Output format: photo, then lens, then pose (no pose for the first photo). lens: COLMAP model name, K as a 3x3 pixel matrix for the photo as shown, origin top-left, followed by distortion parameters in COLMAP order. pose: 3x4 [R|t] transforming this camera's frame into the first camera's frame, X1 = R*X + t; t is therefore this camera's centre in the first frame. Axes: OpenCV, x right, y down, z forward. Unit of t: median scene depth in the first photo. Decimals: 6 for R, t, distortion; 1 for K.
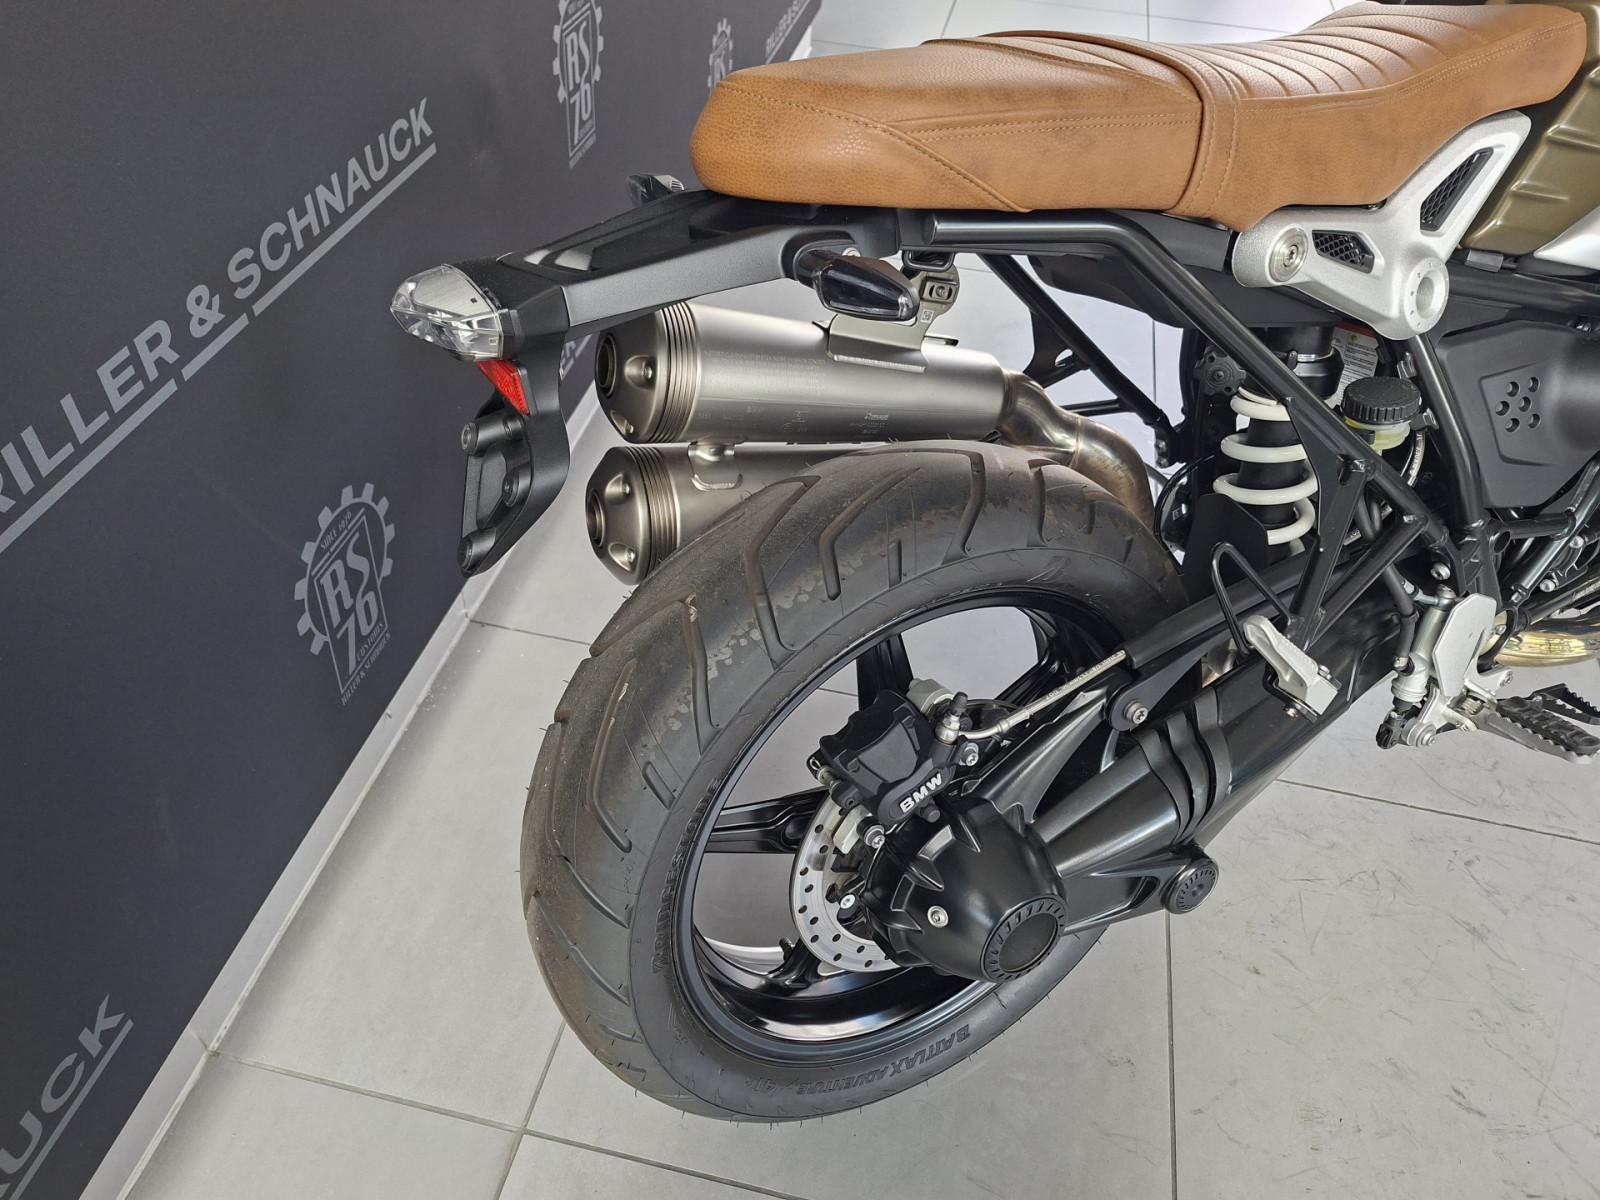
lens RADIAL K [[1145.1, 0, 856.4], [0, 1145.1, 601.5], [0, 0, 1]] dist [0.054257, -0.058879]
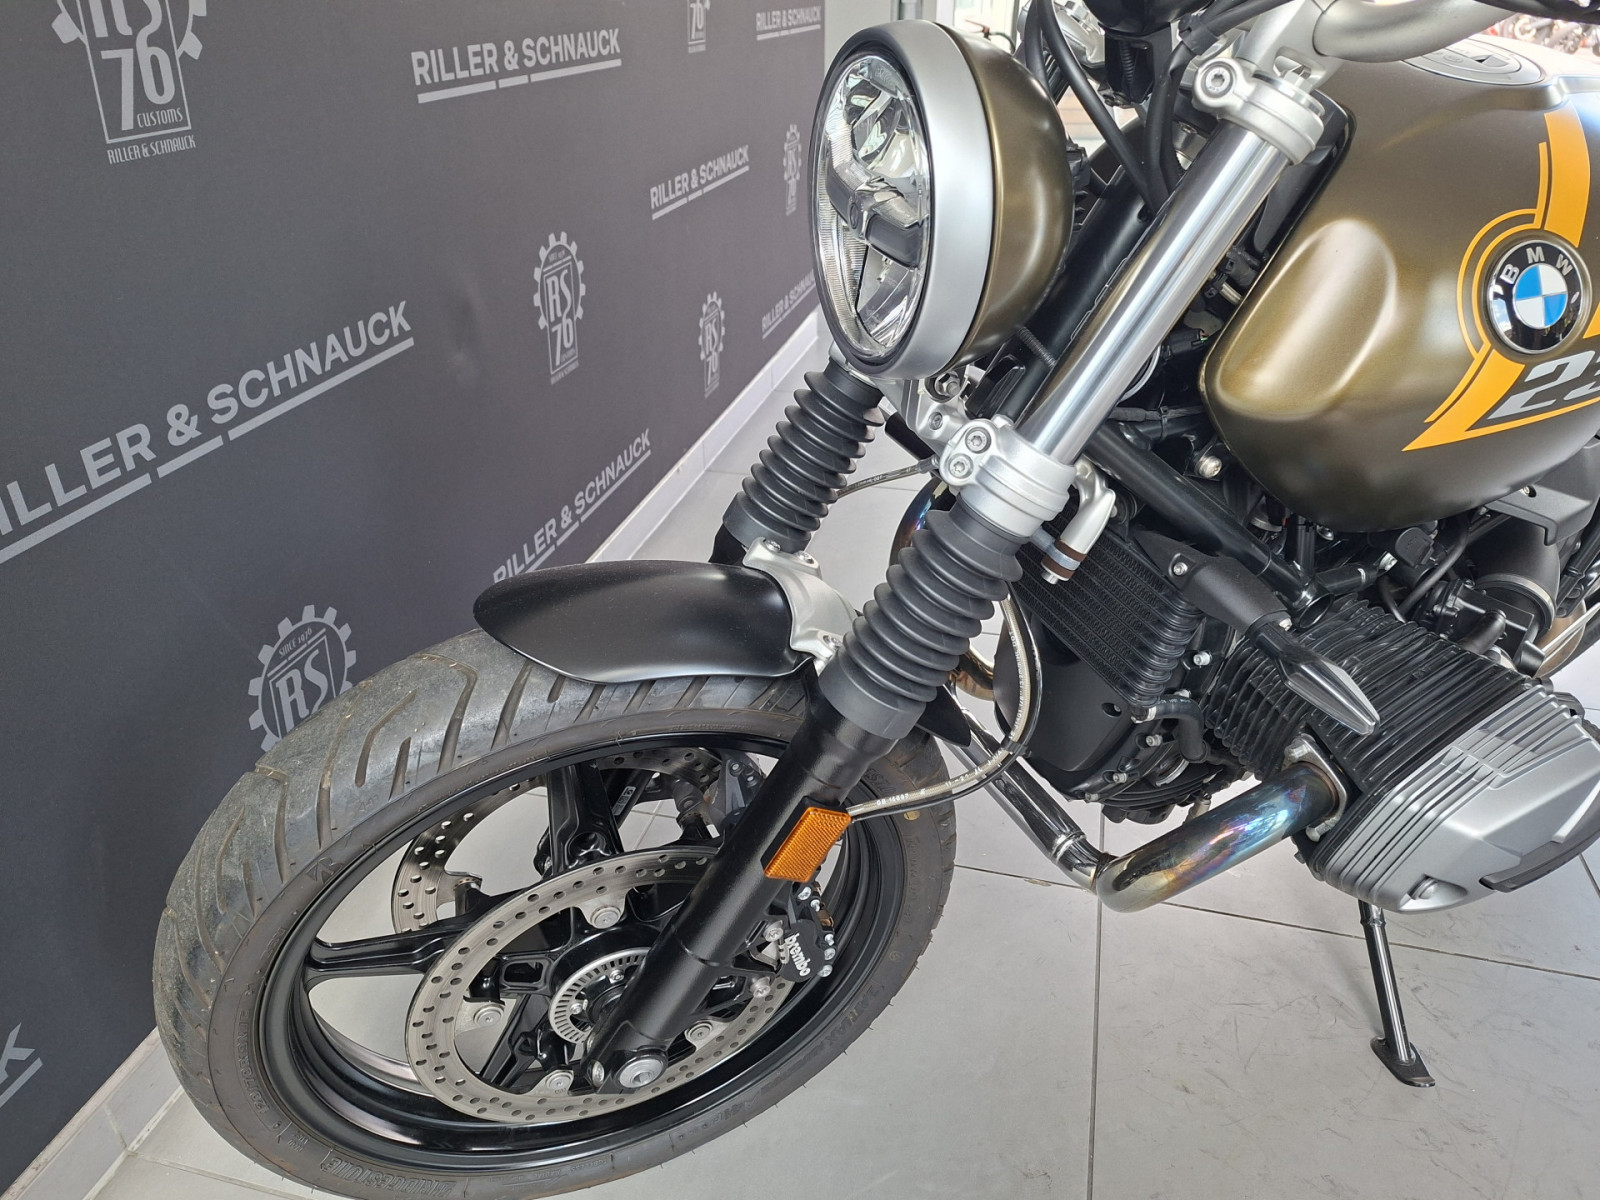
lens RADIAL K [[1145.1, 0, 856.4], [0, 1145.1, 601.5], [0, 0, 1]] dist [0.054257, -0.058879]
pose [[0.997466, -0.036205, -0.061241, 0.167851], [0.019188, 0.965831, -0.258462, 0.197540], [0.068507, 0.256632, 0.964078, -0.072846]]
